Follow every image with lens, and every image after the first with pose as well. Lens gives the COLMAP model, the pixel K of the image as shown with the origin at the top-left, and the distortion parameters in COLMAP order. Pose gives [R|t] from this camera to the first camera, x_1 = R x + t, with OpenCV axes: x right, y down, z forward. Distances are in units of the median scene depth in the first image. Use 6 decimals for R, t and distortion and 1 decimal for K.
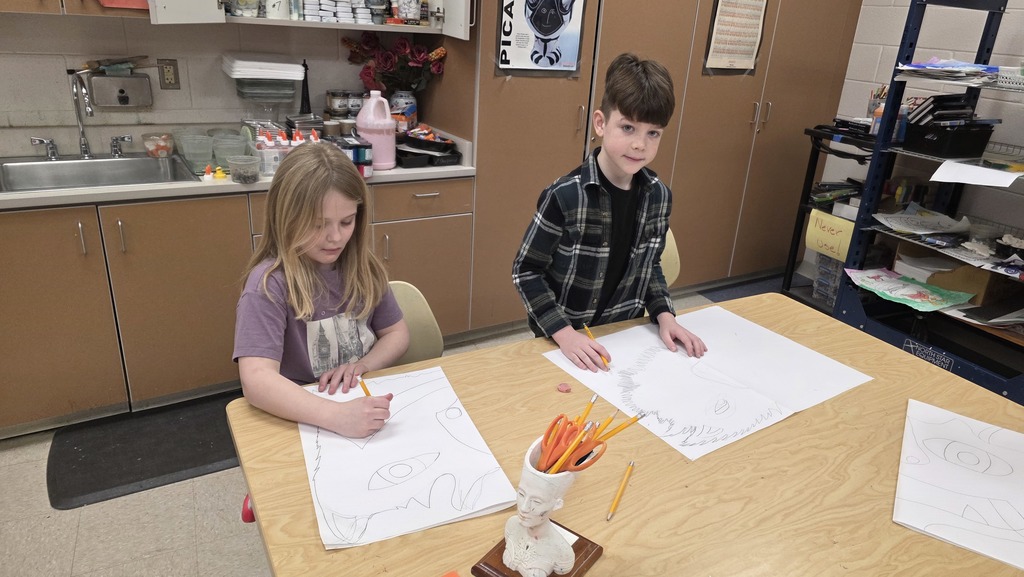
lens RADIAL K [[688.4, 0, 511.2], [0, 688.4, 288.1], [0, 0, 1]] dist [0.012121, 0.000383]
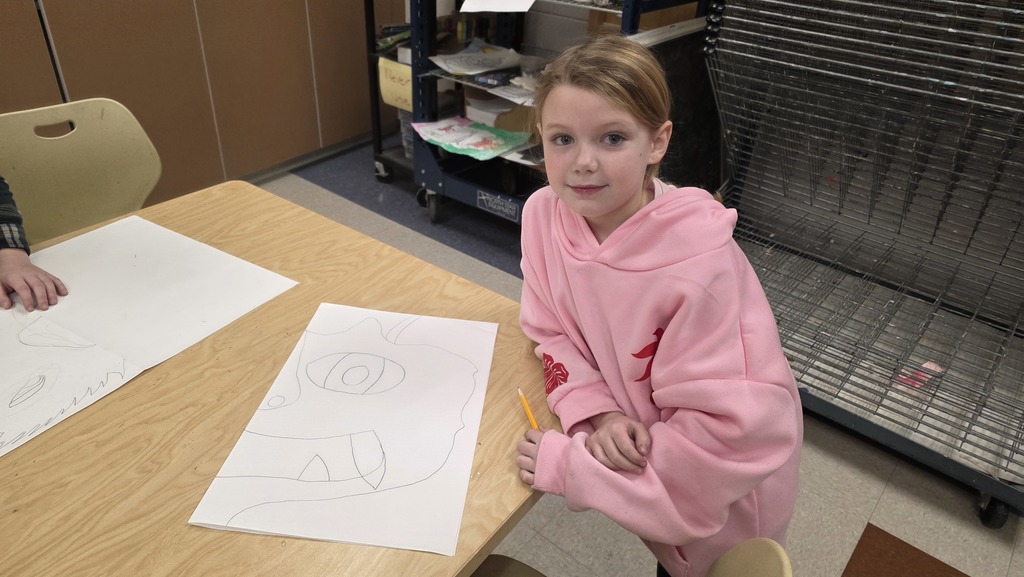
lens RADIAL K [[688.4, 0, 512.7], [0, 688.4, 288.1], [0, 0, 1]] dist [0.012121, 0.000383]
pose [[0.909625, -0.231025, 0.345269, 0.255203], [0.160757, 0.962108, 0.220241, 0.001450], [-0.383067, -0.144832, 0.912296, 0.104119]]
